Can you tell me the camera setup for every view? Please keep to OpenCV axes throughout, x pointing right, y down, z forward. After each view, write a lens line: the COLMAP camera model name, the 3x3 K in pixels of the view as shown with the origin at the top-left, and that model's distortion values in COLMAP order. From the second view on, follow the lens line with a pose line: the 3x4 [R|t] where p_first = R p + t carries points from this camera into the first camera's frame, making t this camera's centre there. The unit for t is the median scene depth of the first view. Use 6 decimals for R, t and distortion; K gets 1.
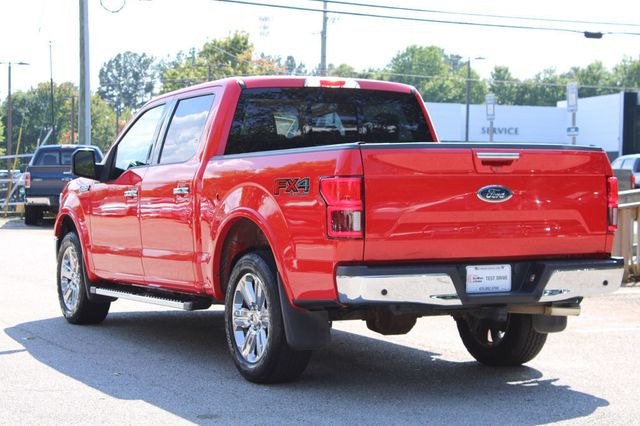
lens RADIAL K [[1329.6, 0, 320.0], [0, 1329.6, 213.0], [0, 0, 1]] dist [0.067113, 0.213578]
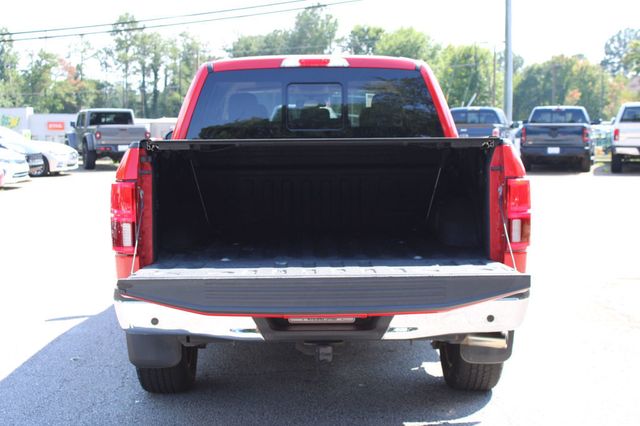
lens RADIAL K [[971.7, 0, 320.0], [0, 971.7, 213.0], [0, 0, 1]] dist [-0.006328, 0.050857]
pose [[0.895914, 0.033280, -0.442979, 0.380852], [-0.005014, 0.997884, 0.064828, -0.044538], [0.444199, -0.055859, 0.894185, 0.476977]]
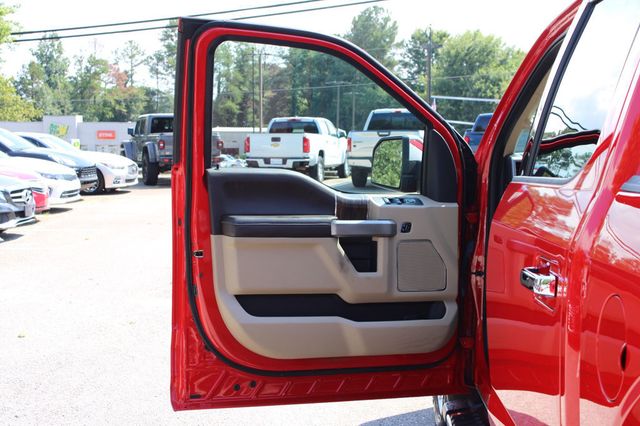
lens RADIAL K [[994.8, 0, 320.0], [0, 994.8, 213.0], [0, 0, 1]] dist [-0.002099, -0.032595]
pose [[0.872219, 0.033996, -0.487933, -0.040961], [-0.009273, 0.998552, 0.052997, -0.051246], [0.489028, -0.041701, 0.871271, 0.913295]]
